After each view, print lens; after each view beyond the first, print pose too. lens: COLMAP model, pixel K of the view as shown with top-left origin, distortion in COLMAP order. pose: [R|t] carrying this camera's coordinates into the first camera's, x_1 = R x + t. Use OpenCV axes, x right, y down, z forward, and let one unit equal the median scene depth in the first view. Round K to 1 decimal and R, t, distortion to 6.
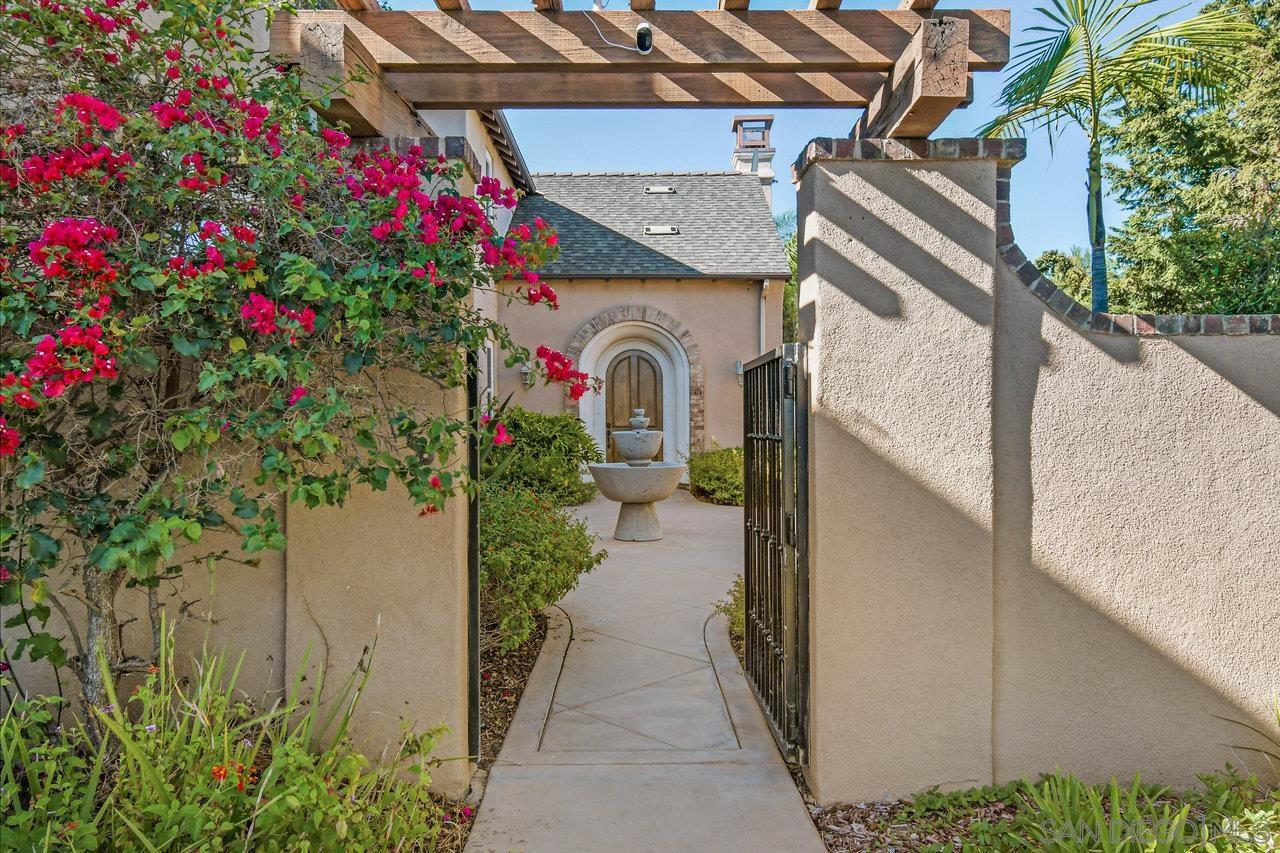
lens RADIAL K [[956.8, 0, 640.5], [0, 956.8, 423.8], [0, 0, 1]] dist [-0.004053, -0.001565]
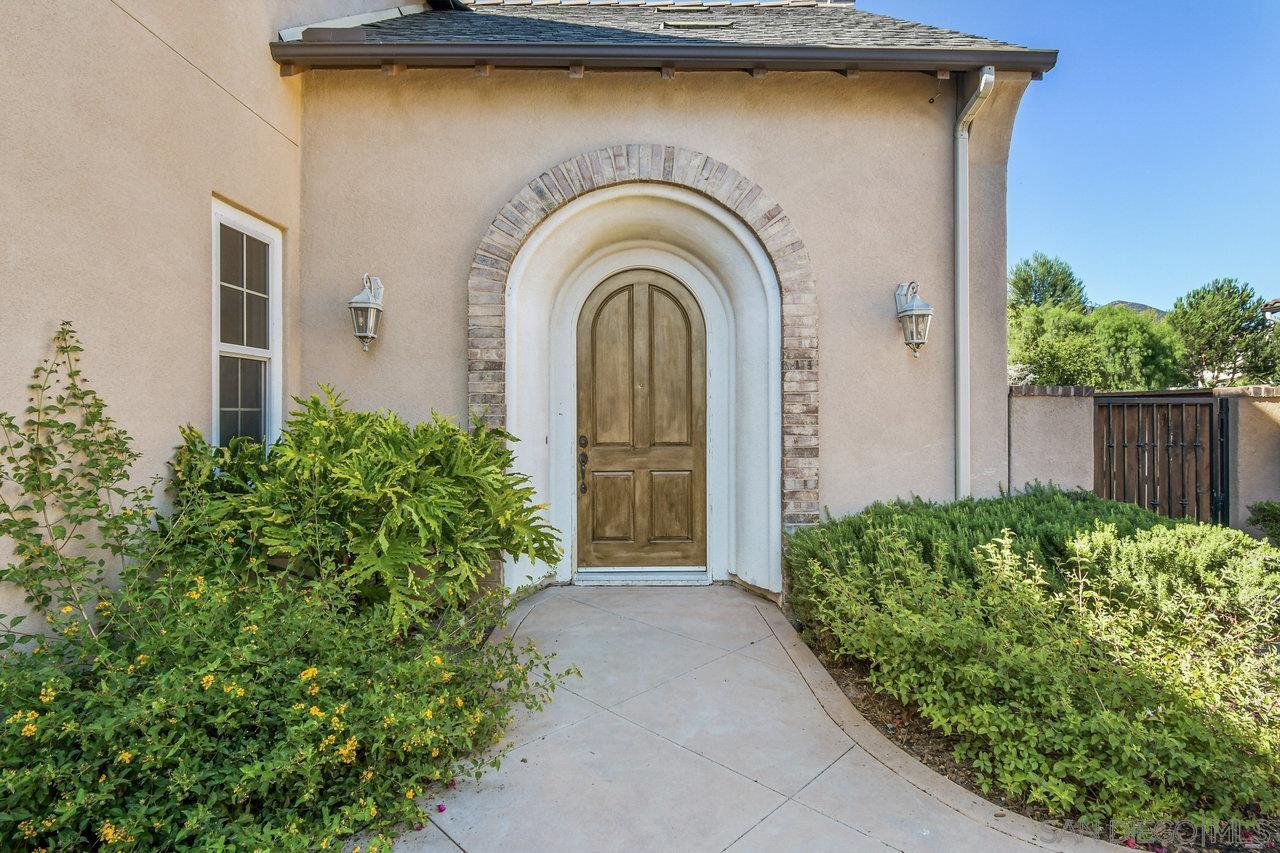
lens RADIAL K [[665.2, 0, 637.7], [0, 665.2, 421.8], [0, 0, 1]] dist [-0.003708, -0.000184]
pose [[0.999958, 0.001948, 0.008901, -0.011514], [-0.002077, 0.999893, 0.014508, -0.012222], [-0.008872, -0.014526, 0.999855, 0.721737]]
